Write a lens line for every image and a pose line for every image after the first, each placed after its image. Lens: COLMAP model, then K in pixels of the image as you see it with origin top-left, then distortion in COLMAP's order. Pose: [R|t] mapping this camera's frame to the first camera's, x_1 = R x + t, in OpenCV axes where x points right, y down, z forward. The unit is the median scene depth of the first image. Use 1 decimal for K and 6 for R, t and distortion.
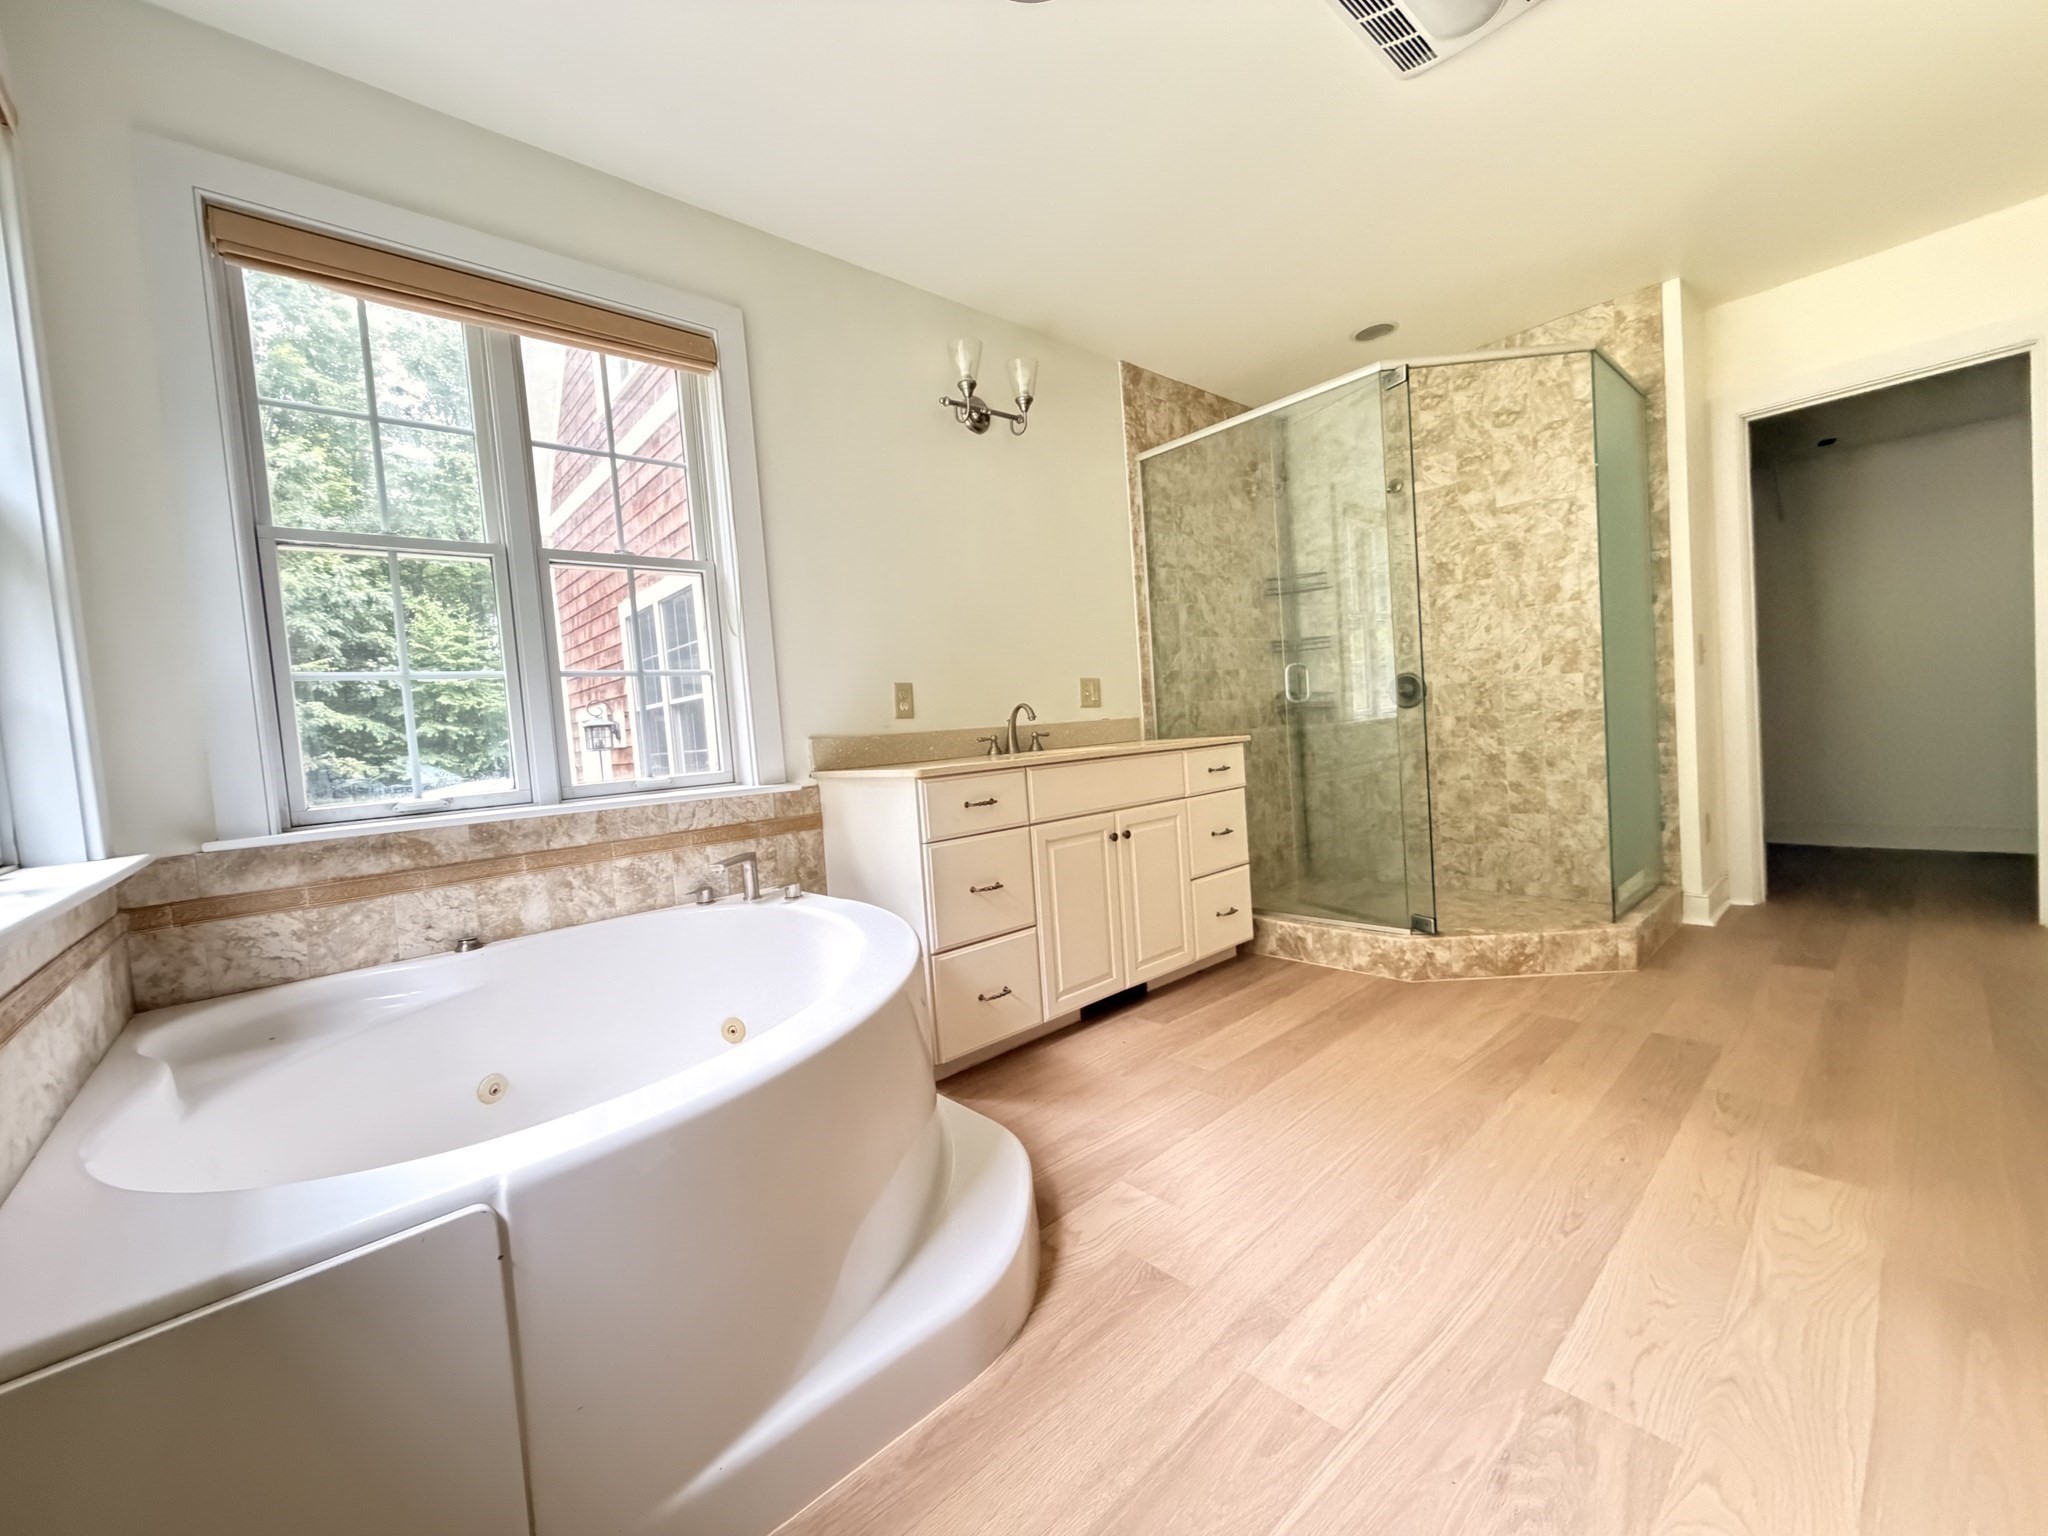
lens RADIAL K [[817.3, 0, 1018.7], [0, 817.3, 767.7], [0, 0, 1]] dist [-0.000375, 0.000023]
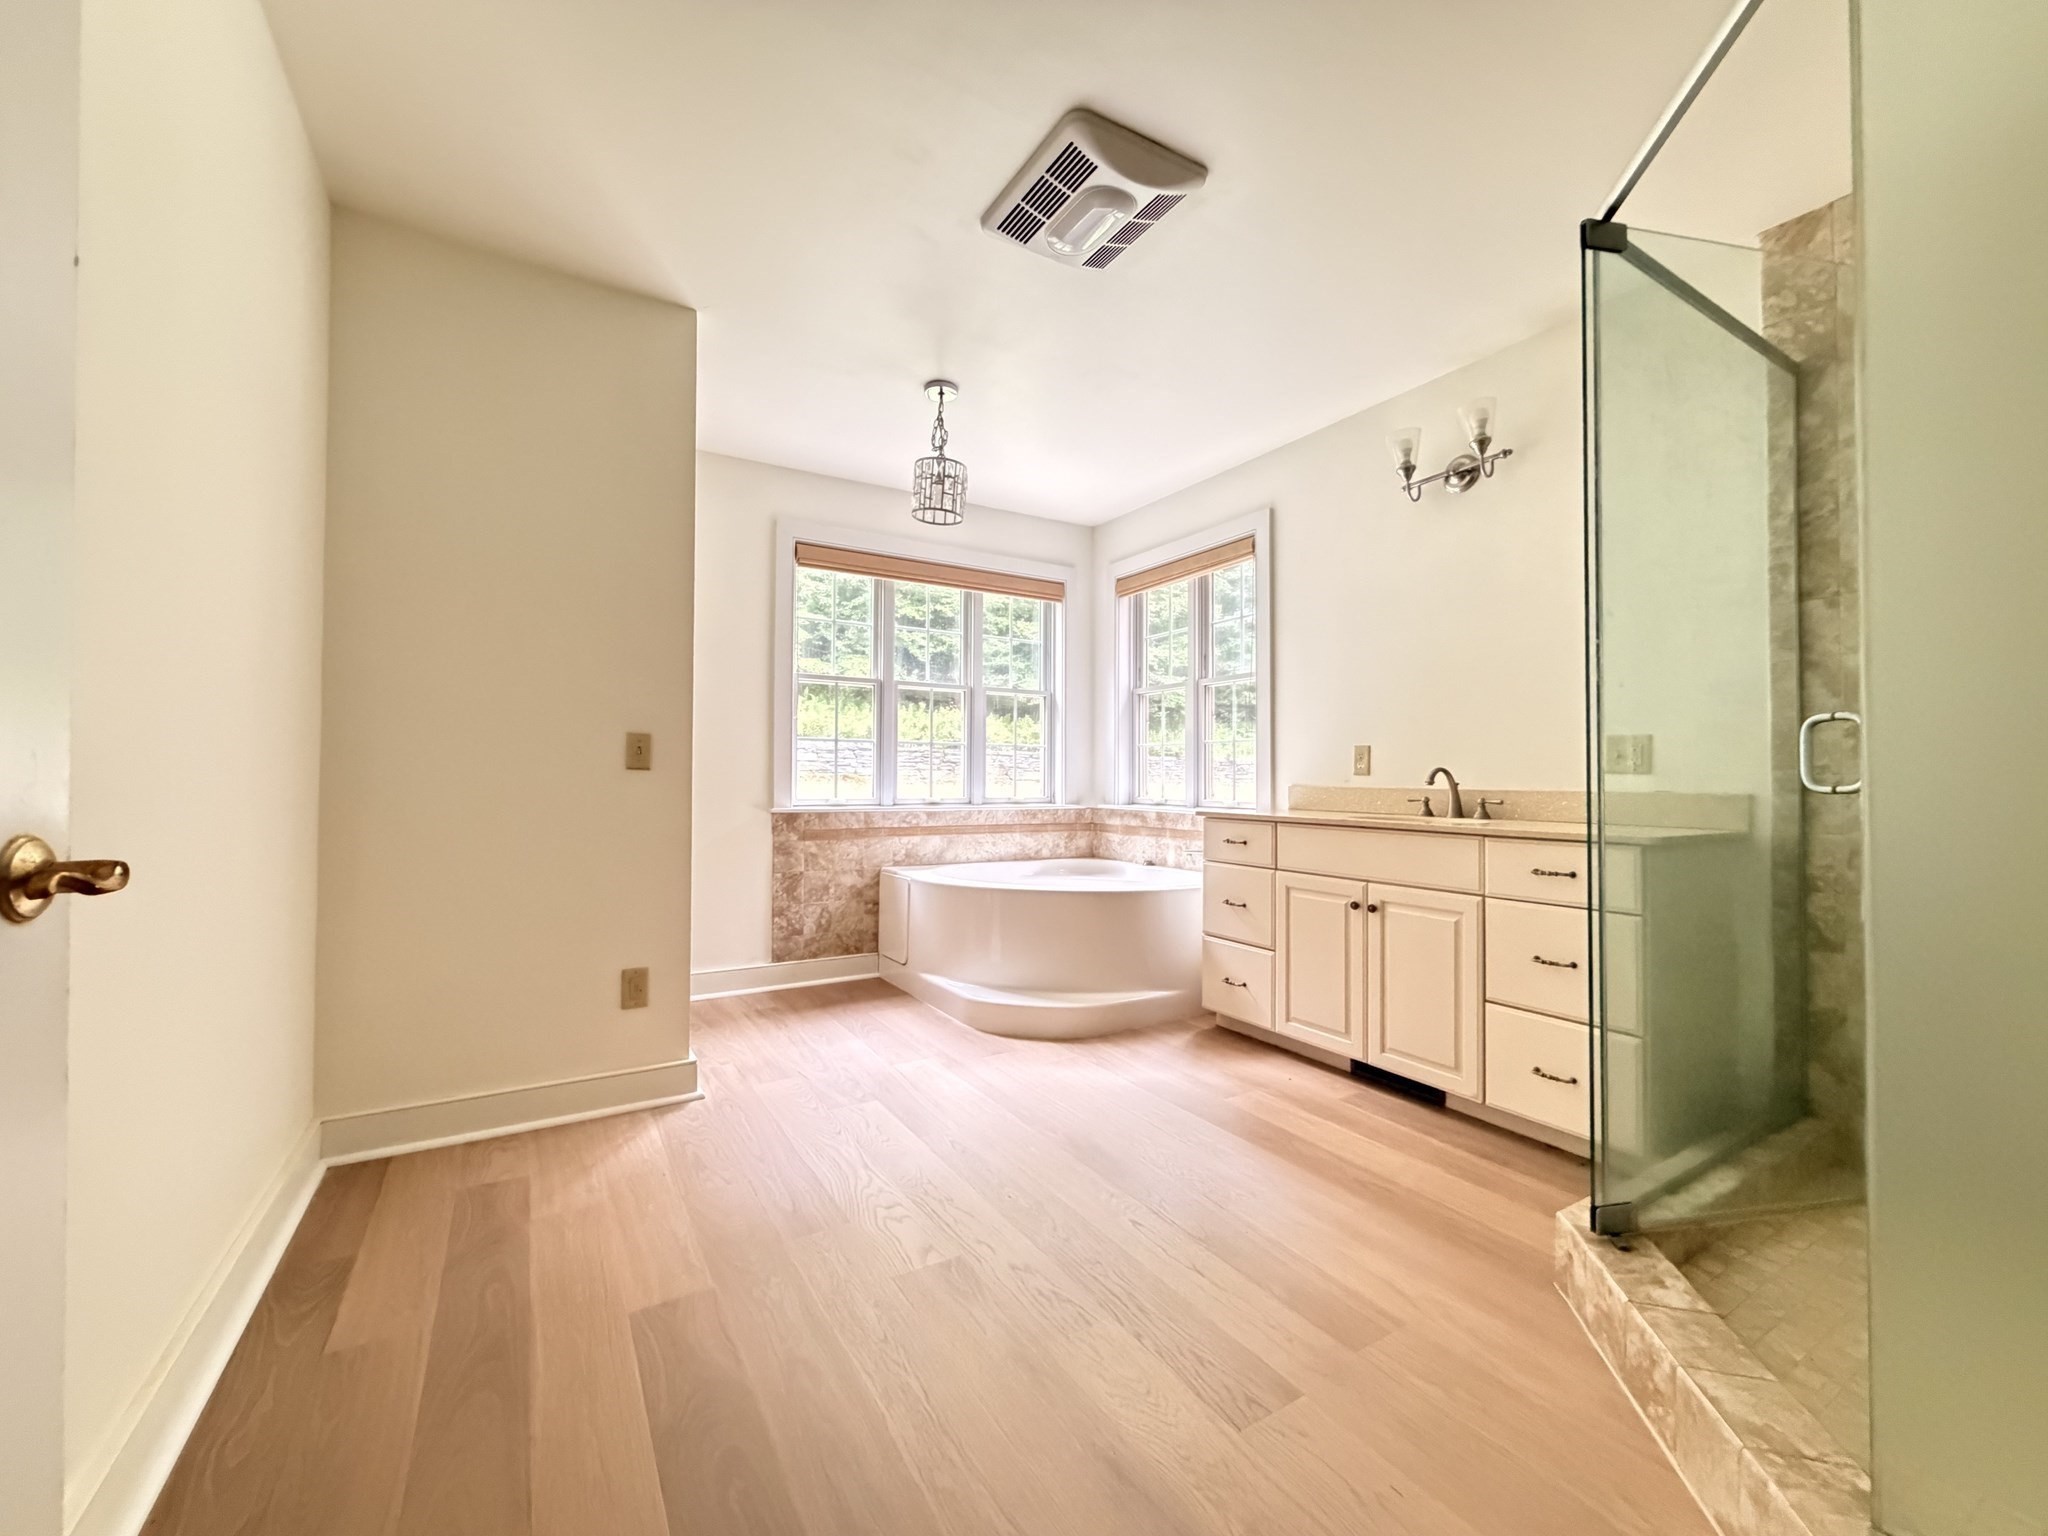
lens RADIAL K [[822.5, 0, 1018.2], [0, 822.5, 767.4], [0, 0, 1]] dist [-0.001409, -0.000179]
pose [[-0.190769, 0.056333, -0.980017, 1.376011], [-0.040666, 0.997041, 0.065227, -0.157036], [0.980792, 0.052297, -0.187913, 0.890261]]
